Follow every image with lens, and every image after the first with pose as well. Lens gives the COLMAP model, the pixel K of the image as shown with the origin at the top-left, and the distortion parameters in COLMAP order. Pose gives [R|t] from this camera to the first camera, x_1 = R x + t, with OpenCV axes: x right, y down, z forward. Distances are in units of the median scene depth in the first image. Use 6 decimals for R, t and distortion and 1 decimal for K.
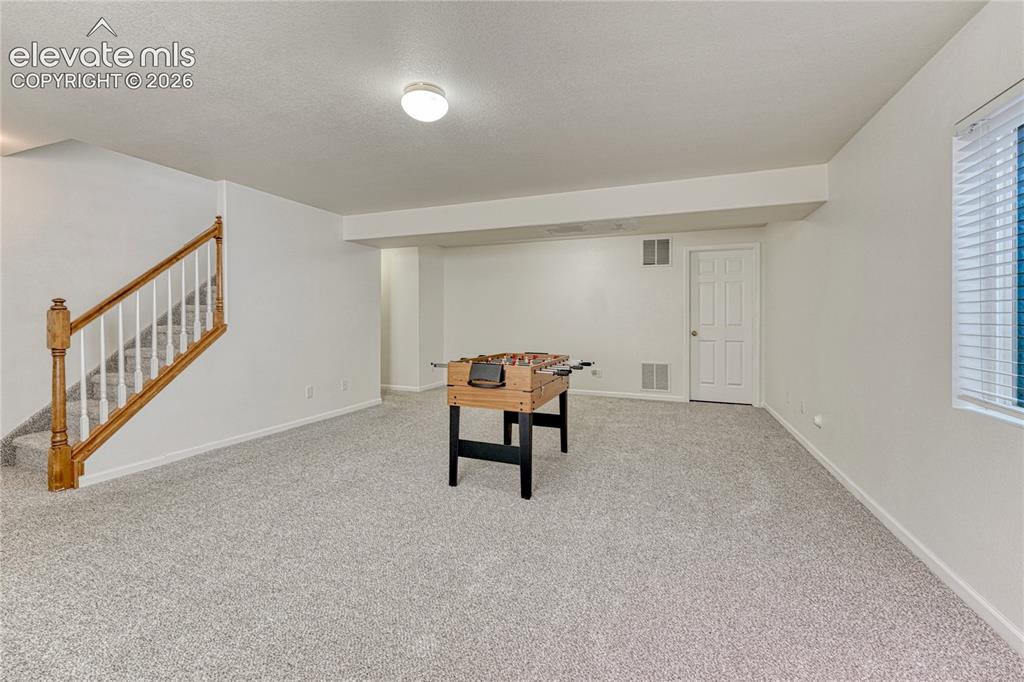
lens RADIAL K [[425.6, 0, 508.2], [0, 425.6, 314.8], [0, 0, 1]] dist [0.002884, 0.000188]
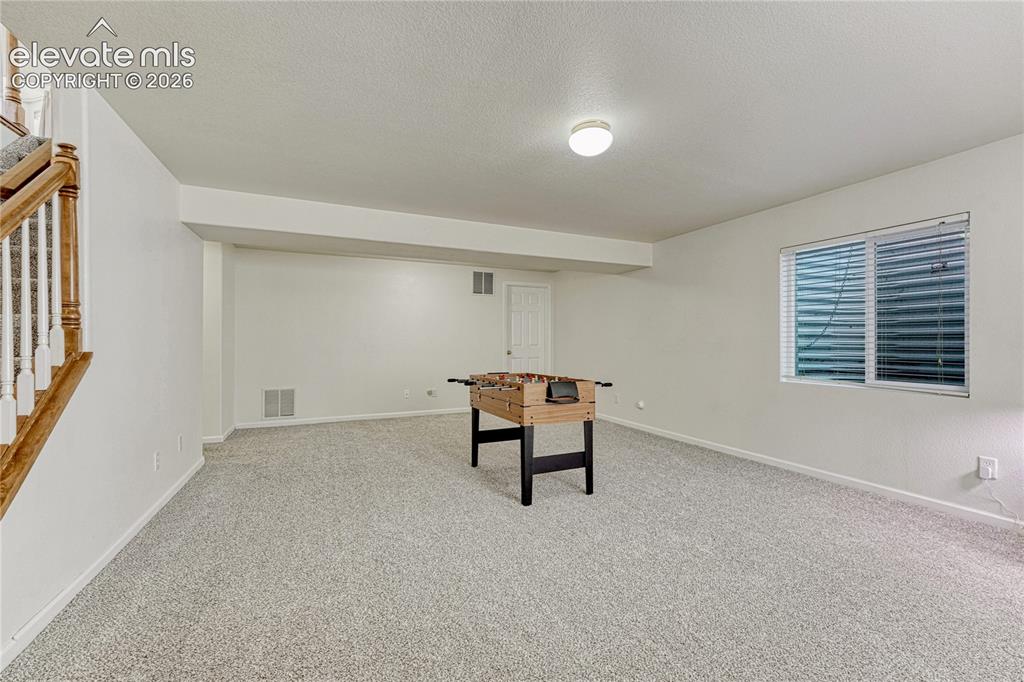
lens RADIAL K [[416.2, 0, 512.0], [0, 416.2, 341.0], [0, 0, 1]] dist [0.001793, 0.000270]
pose [[0.694251, -0.002554, 0.719728, -0.673202], [-0.004939, 0.999953, 0.008313, 0.000911], [-0.719716, -0.009326, 0.694206, 0.259015]]
